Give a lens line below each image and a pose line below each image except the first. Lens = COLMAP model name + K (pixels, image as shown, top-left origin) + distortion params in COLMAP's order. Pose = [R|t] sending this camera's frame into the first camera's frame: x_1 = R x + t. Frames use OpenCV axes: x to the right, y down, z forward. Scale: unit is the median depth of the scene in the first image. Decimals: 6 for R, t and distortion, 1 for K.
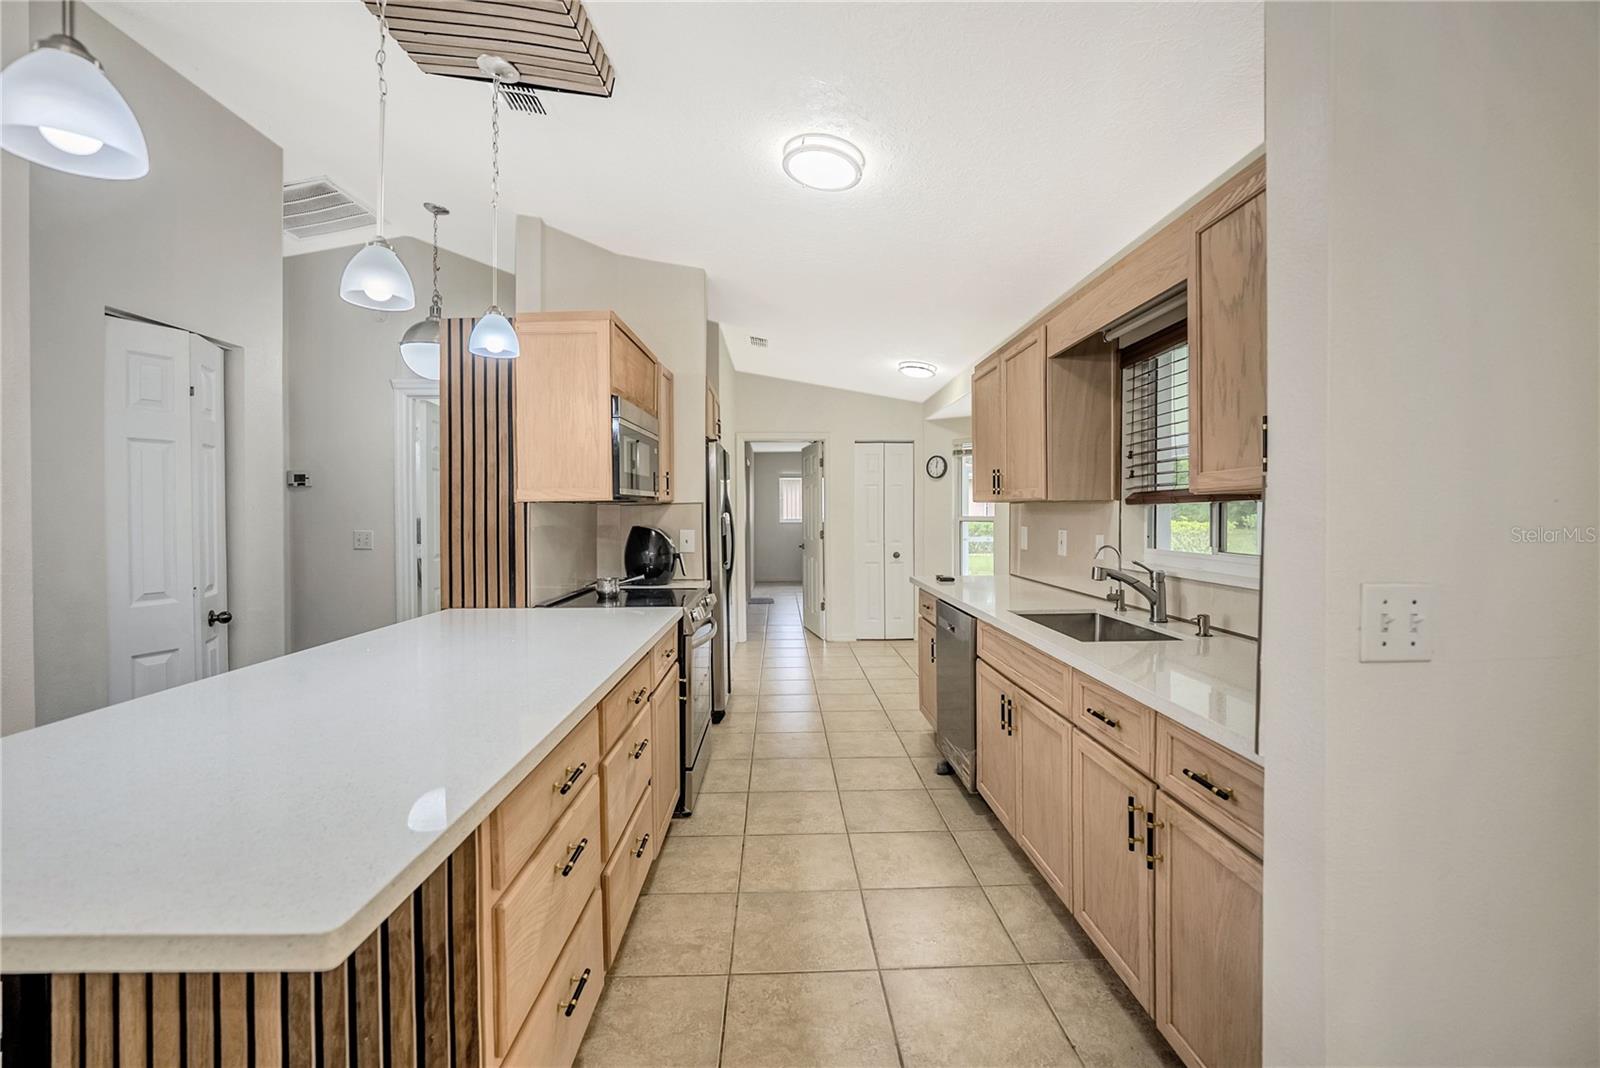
lens RADIAL K [[648.5, 0, 806.7], [0, 648.5, 527.4], [0, 0, 1]] dist [-0.021799, 0.000035]
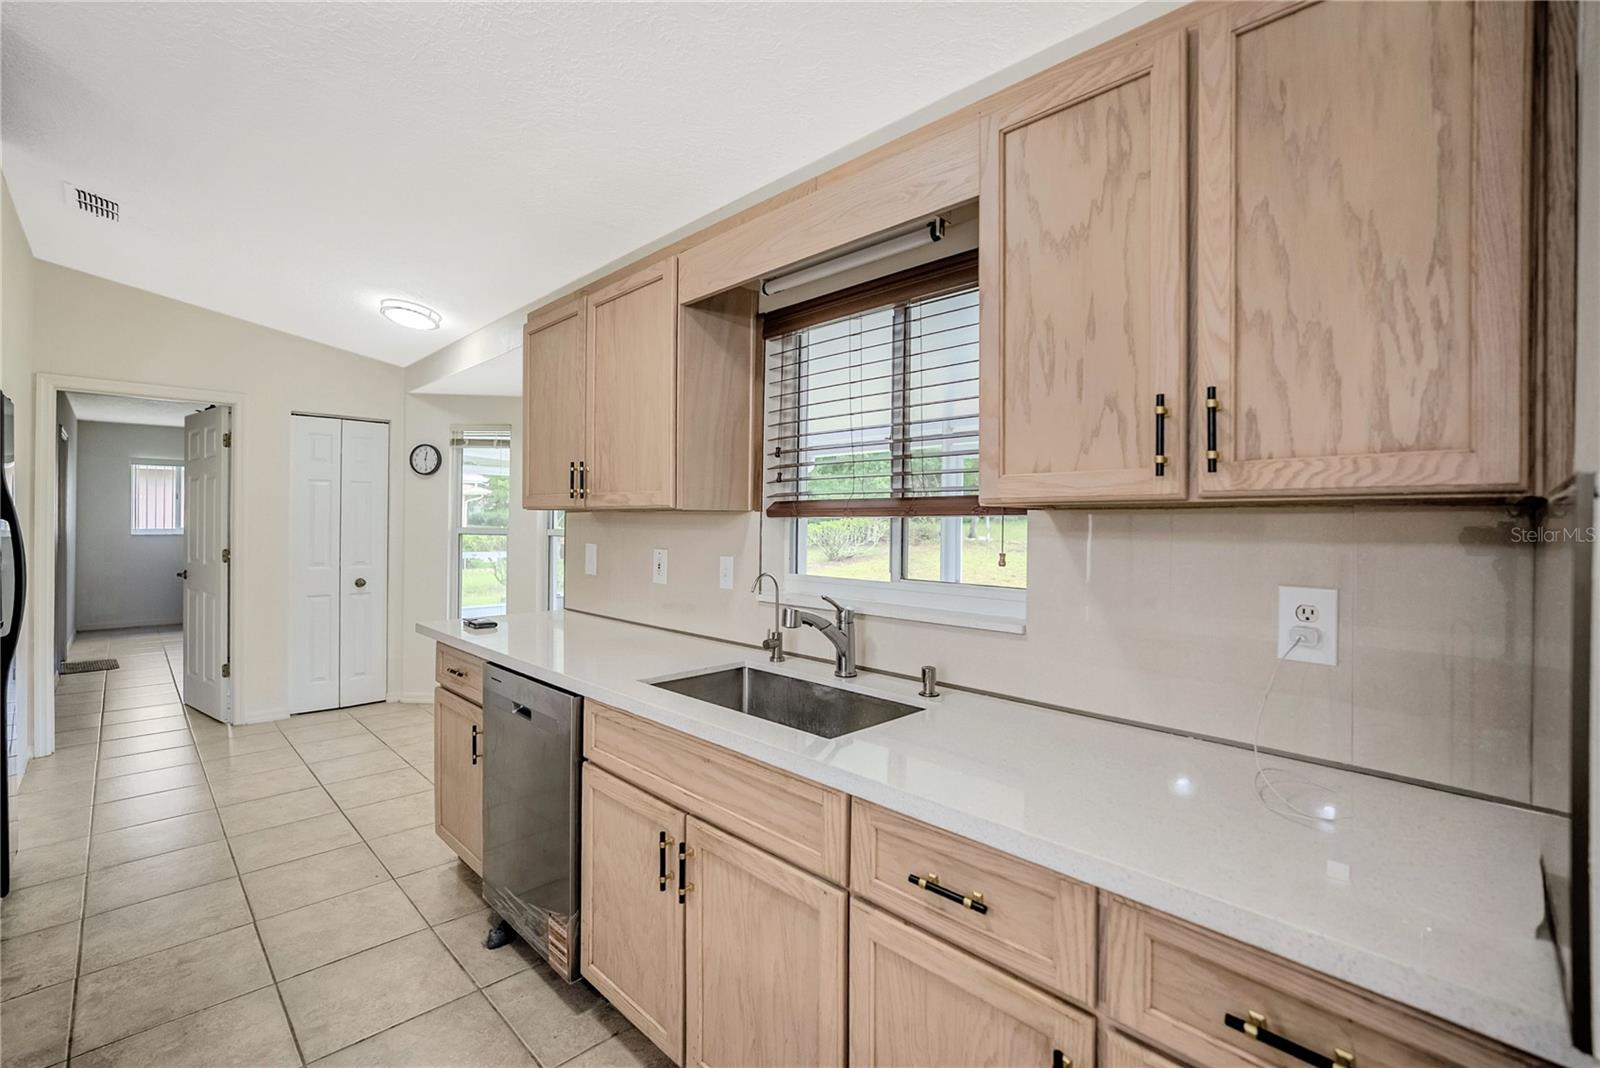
lens RADIAL K [[690.5, 0, 774.6], [0, 690.5, 519.1], [0, 0, 1]] dist [-0.017992, -0.000026]
pose [[0.749981, 0.014872, 0.661292, -0.035016], [0.002939, 0.999662, -0.025814, -0.011189], [-0.661453, 0.021303, 0.749684, 0.359323]]
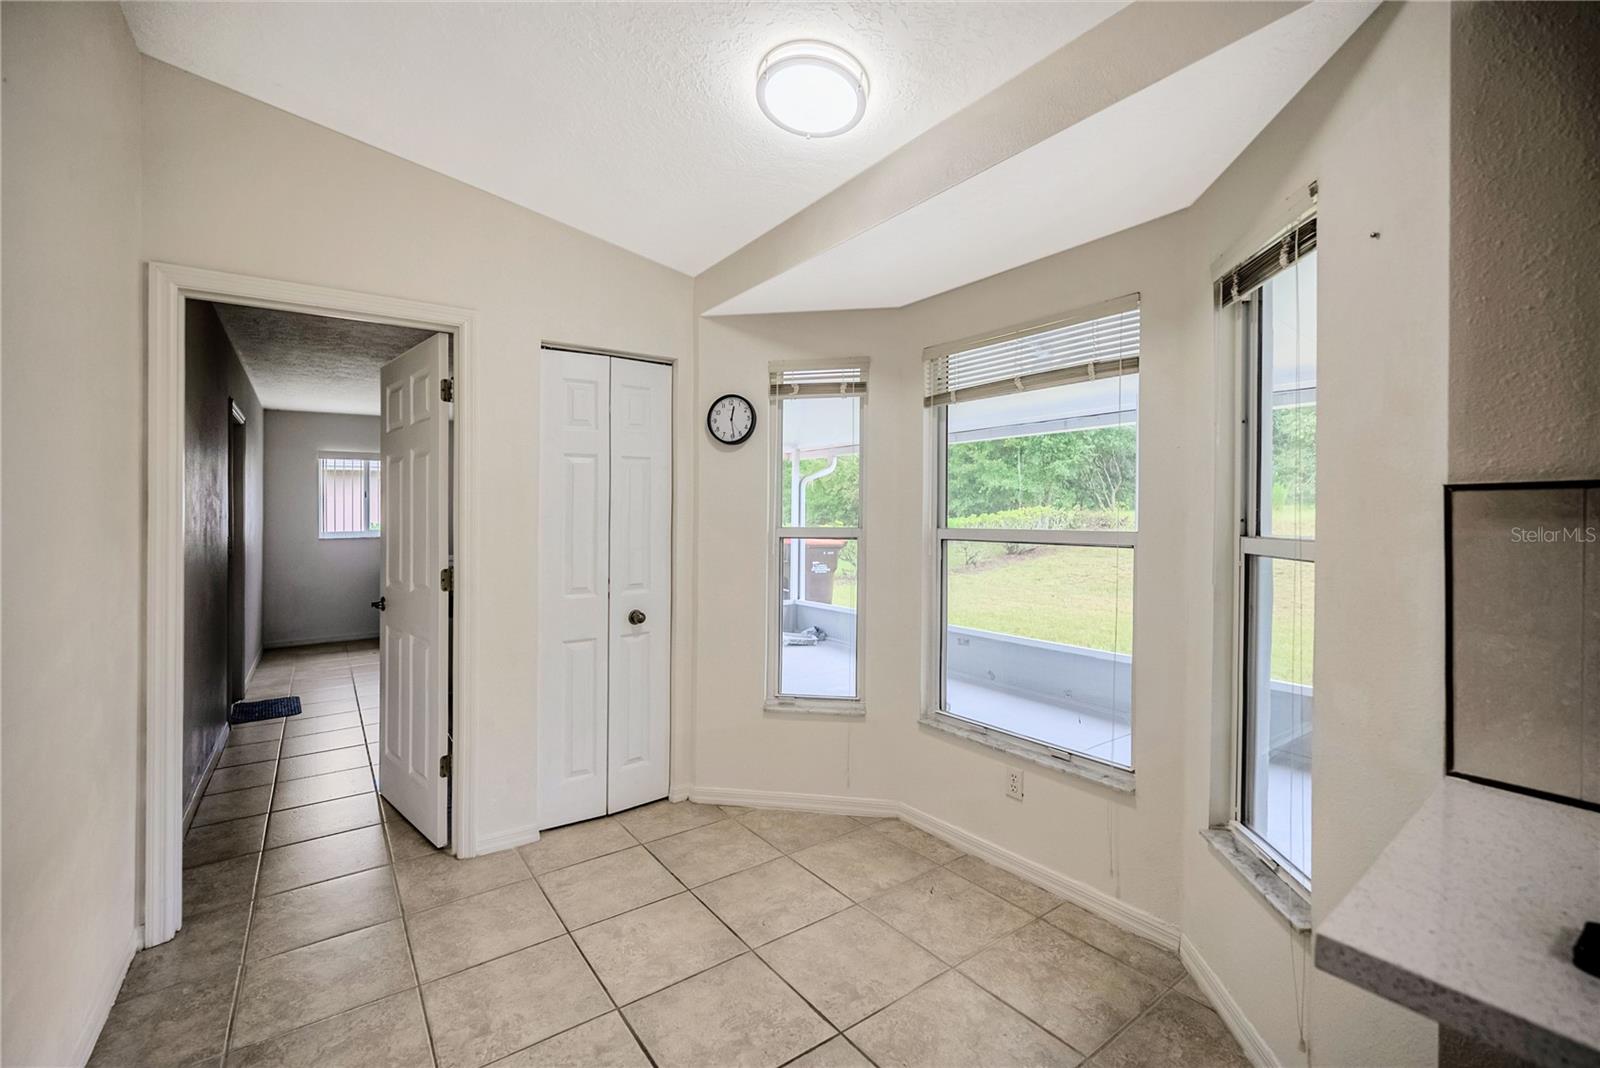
lens RADIAL K [[654.8, 0, 779.2], [0, 654.8, 497.9], [0, 0, 1]] dist [-0.014691, 0.000027]
pose [[0.840704, 0.012272, 0.541355, -0.045773], [0.015934, 0.998750, -0.047386, -0.034633], [-0.541260, 0.048463, 0.839458, 1.327880]]
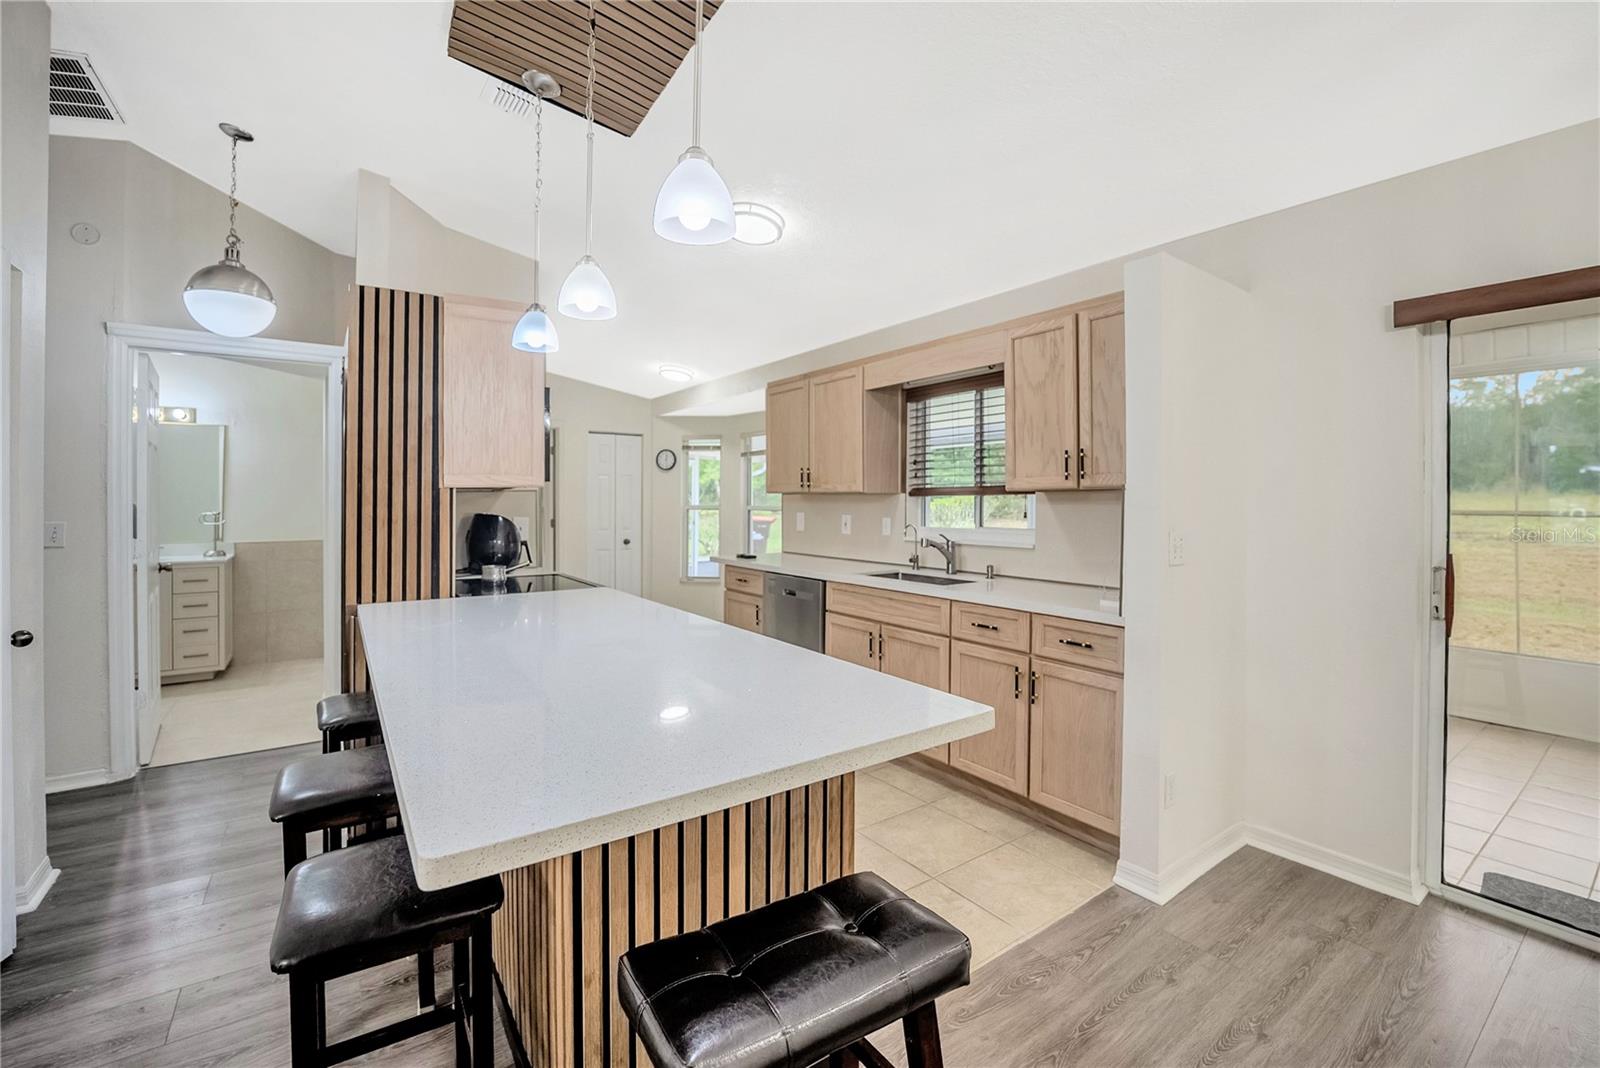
lens RADIAL K [[654.8, 0, 779.2], [0, 654.8, 497.9], [0, 0, 1]] dist [-0.014691, 0.000027]
pose [[0.849799, 0.007868, 0.527048, -0.487690], [0.007501, 0.999607, -0.027017, 0.005115], [-0.527053, 0.026913, 0.849406, -0.081750]]
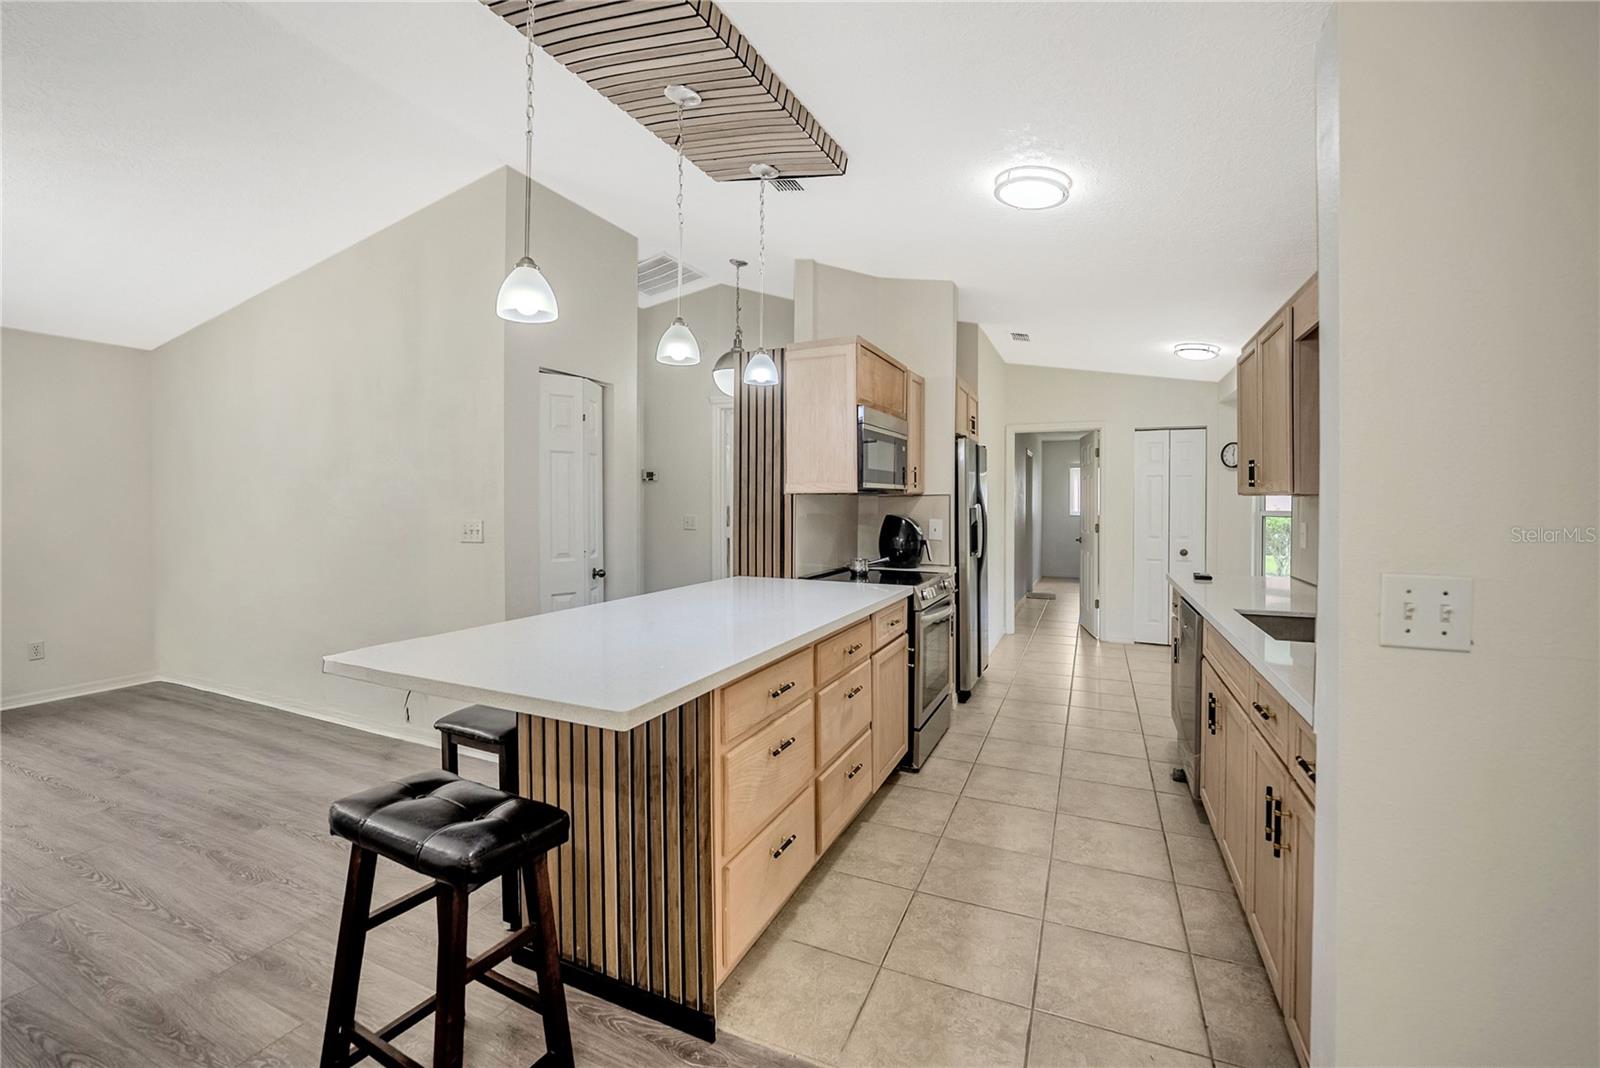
lens RADIAL K [[665.9, 0, 800.6], [0, 665.9, 510.8], [0, 0, 1]] dist [-0.000975, -0.000314]
pose [[0.896456, 0.017563, -0.442785, 0.149739], [-0.021681, 0.999756, -0.004241, -0.001247], [0.442603, 0.013402, 0.896618, -0.147538]]
